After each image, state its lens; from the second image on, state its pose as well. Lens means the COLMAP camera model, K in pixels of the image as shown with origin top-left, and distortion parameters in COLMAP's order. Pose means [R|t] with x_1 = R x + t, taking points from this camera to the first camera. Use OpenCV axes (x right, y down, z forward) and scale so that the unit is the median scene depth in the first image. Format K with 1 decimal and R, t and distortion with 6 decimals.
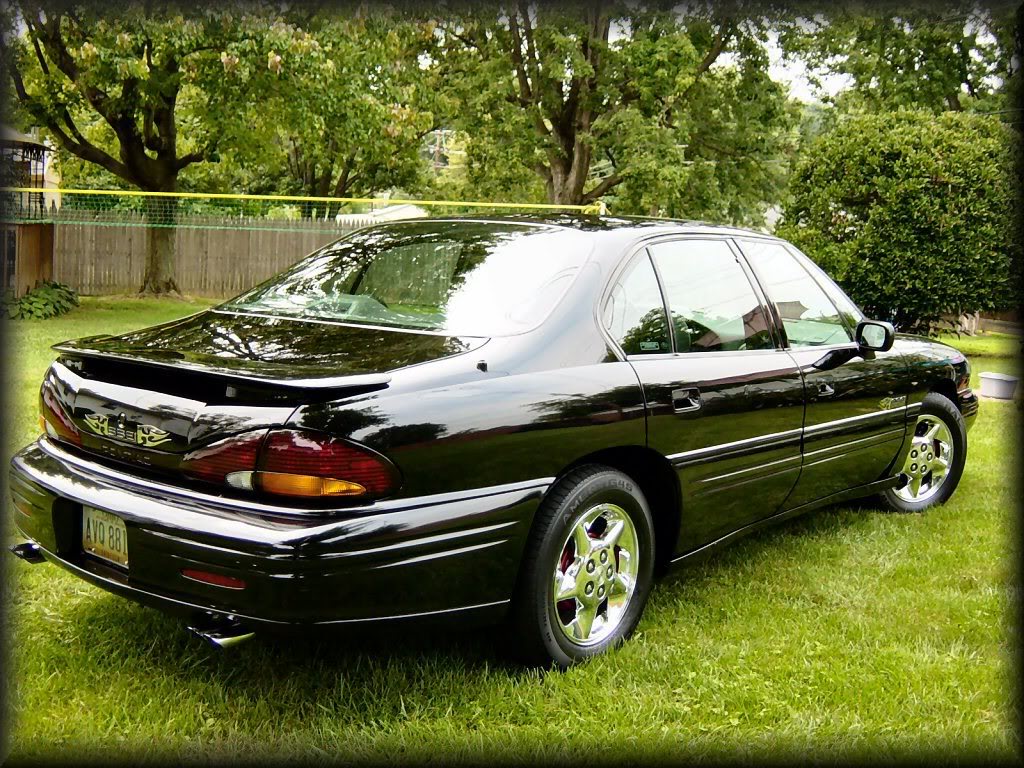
lens RADIAL K [[1226.9, 0, 512.3], [0, 1226.9, 386.0], [0, 0, 1]] dist [-0.136456, 0.000000]
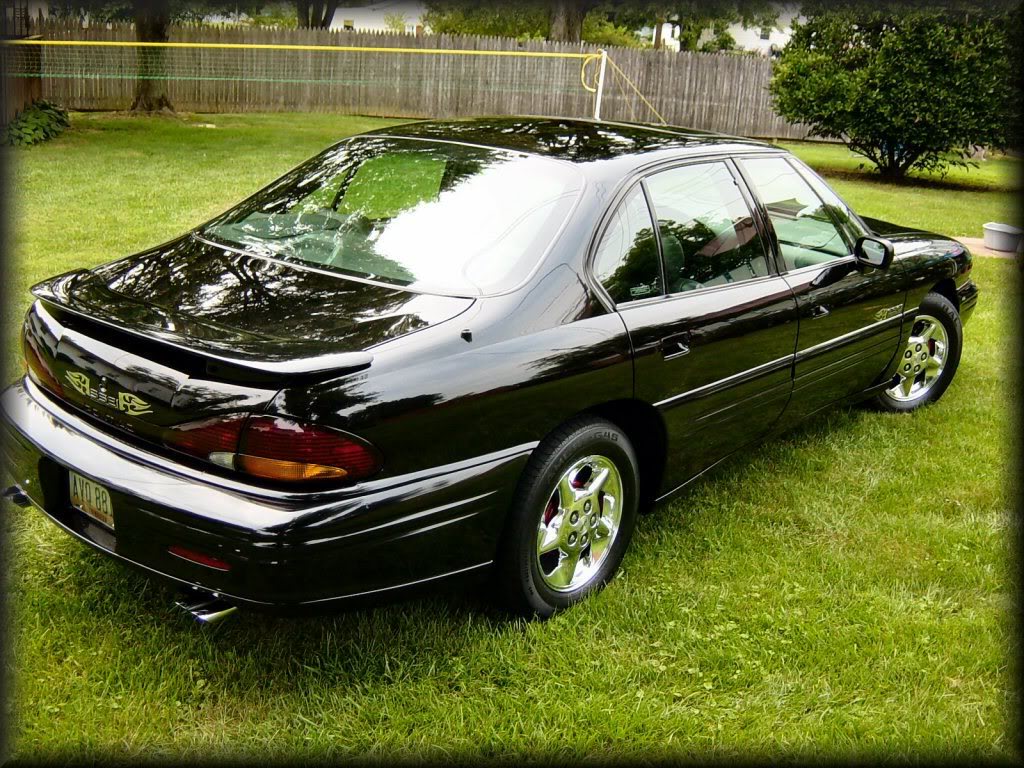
lens RADIAL K [[1226.9, 0, 509.1], [0, 1226.9, 383.3], [0, 0, 1]] dist [-0.136456, 0.000000]
pose [[0.999900, 0.013859, -0.002979, 0.011331], [-0.013099, 0.983661, 0.179555, -0.136175], [0.005418, -0.179498, 0.983743, 0.023883]]
